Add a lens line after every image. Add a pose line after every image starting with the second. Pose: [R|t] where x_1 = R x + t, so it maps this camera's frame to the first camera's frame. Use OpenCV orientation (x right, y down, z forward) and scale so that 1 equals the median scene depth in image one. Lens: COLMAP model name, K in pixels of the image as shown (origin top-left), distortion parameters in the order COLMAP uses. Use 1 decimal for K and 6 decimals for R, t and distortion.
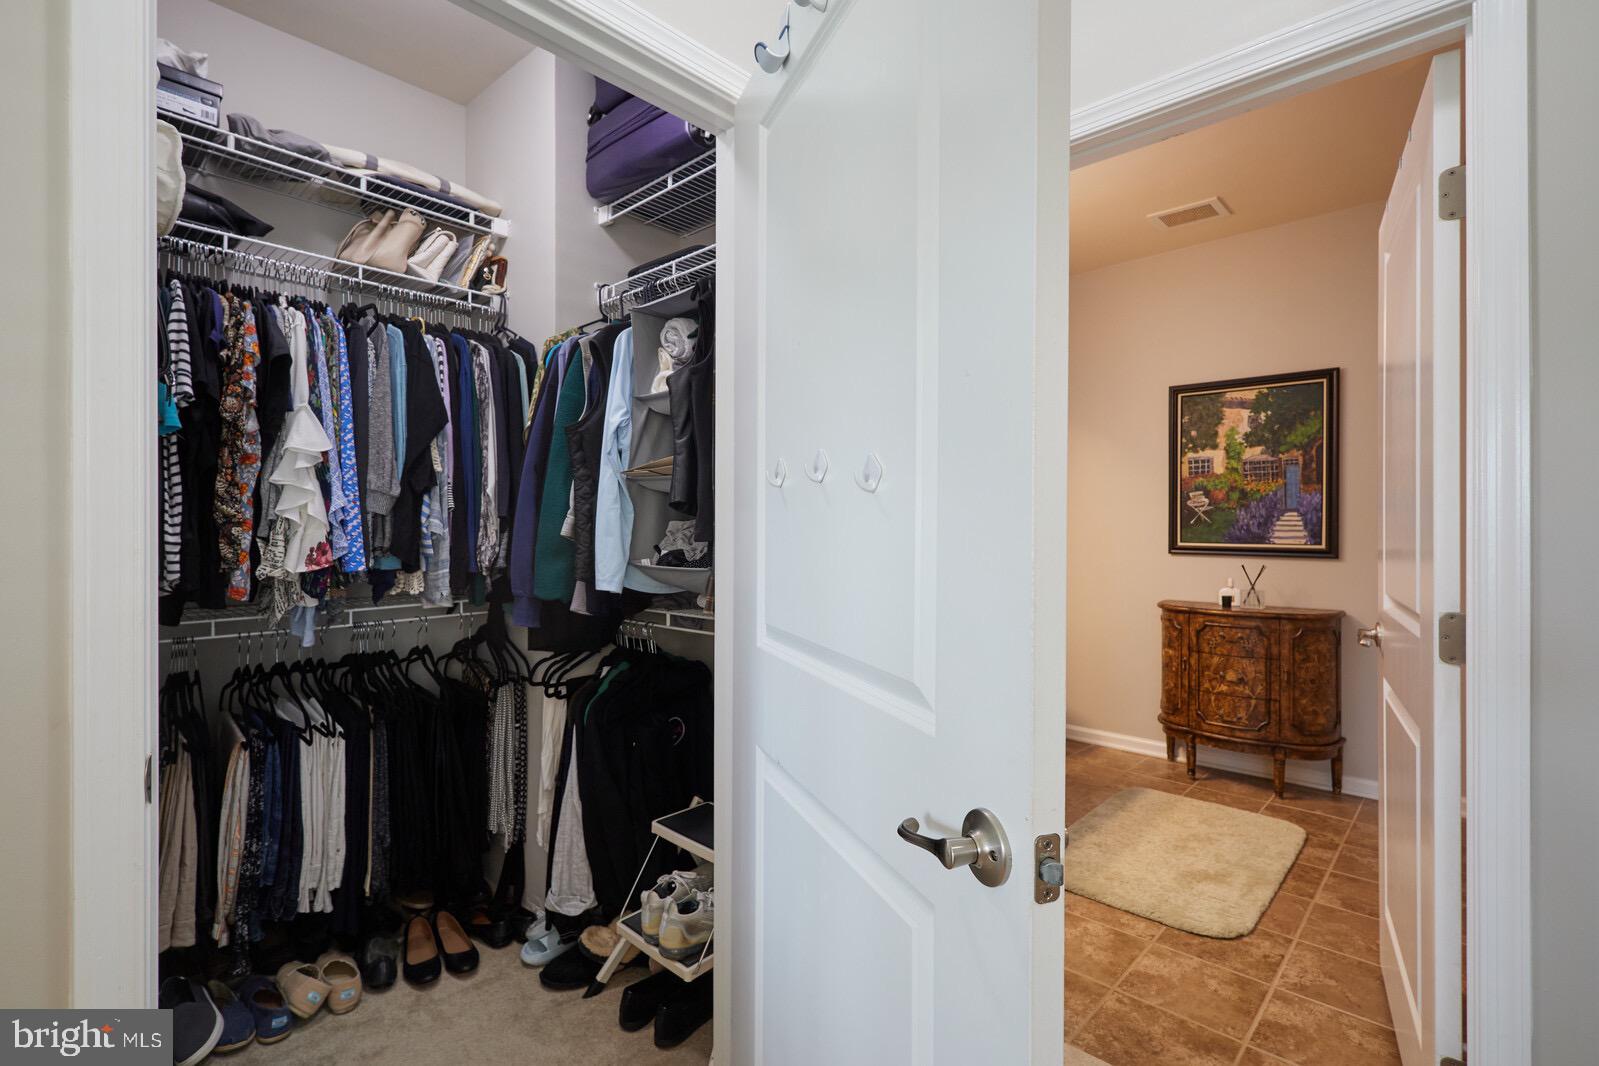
lens RADIAL K [[742.3, 0, 802.1], [0, 742.3, 517.3], [0, 0, 1]] dist [0.001932, 0.000694]
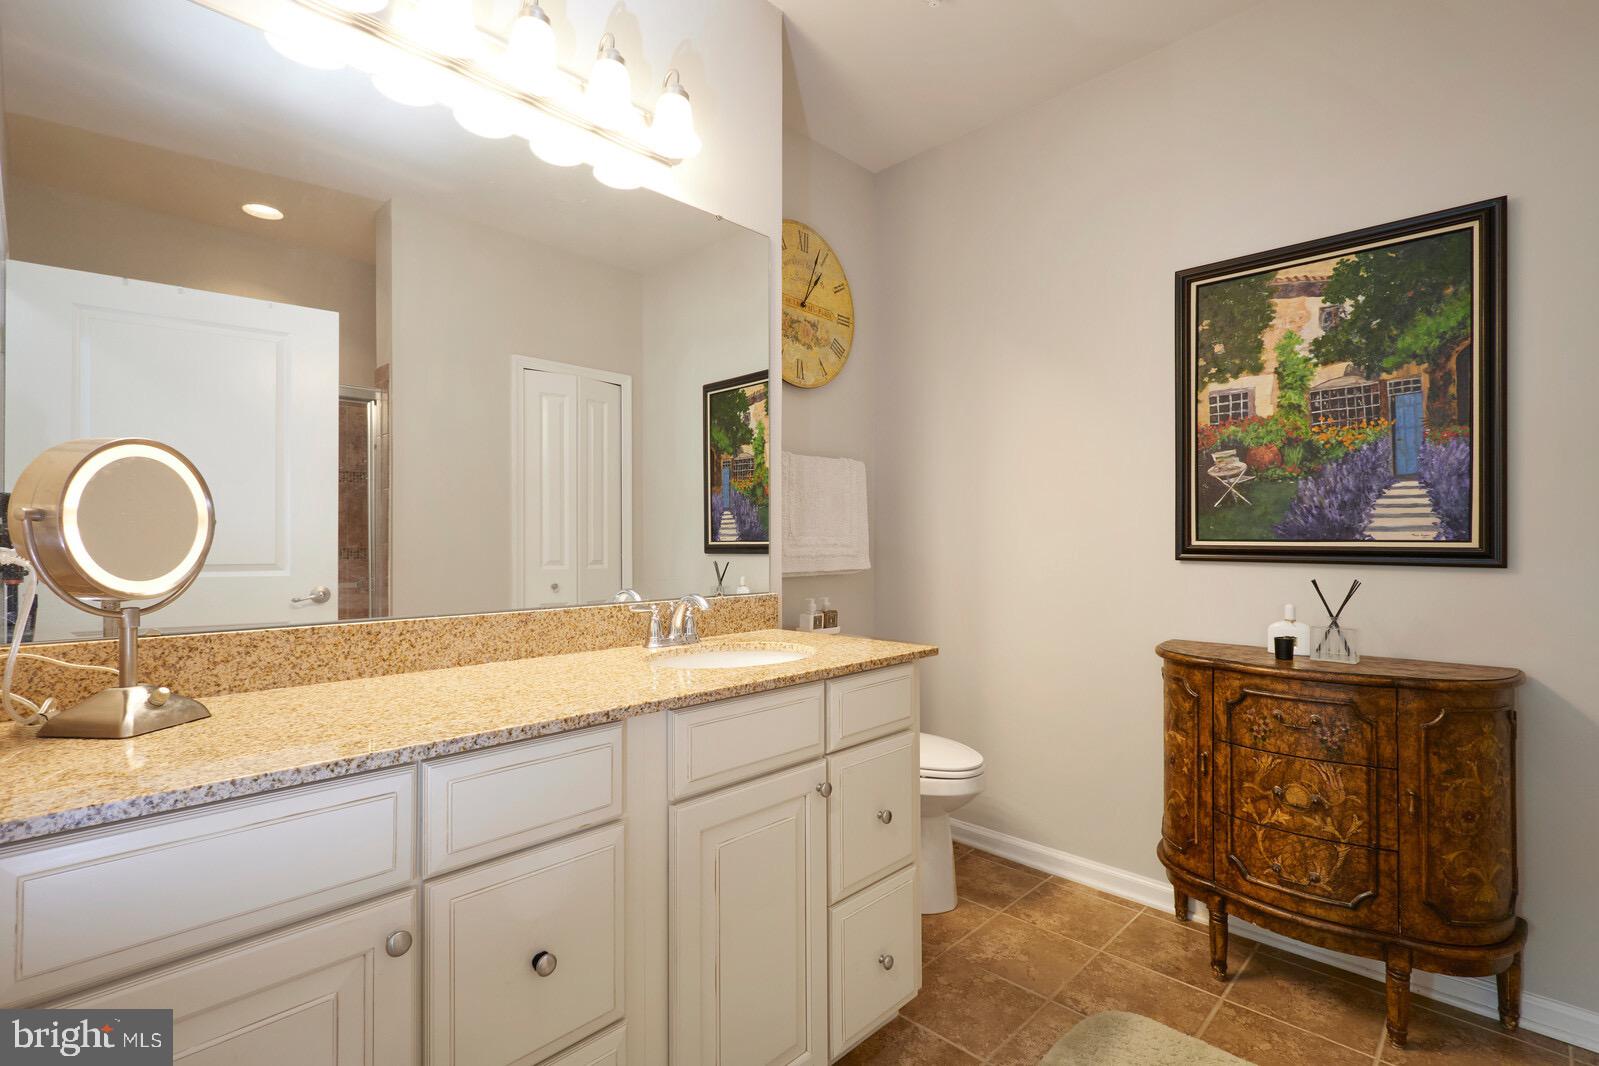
lens RADIAL K [[742.4, 0, 796.2], [0, 742.4, 527.9], [0, 0, 1]] dist [0.001673, 0.000322]
pose [[0.999671, -0.005655, -0.025019, 0.233809], [0.005659, 0.999984, 0.000083, 0.024517], [0.025018, -0.000225, 0.999687, 0.455456]]
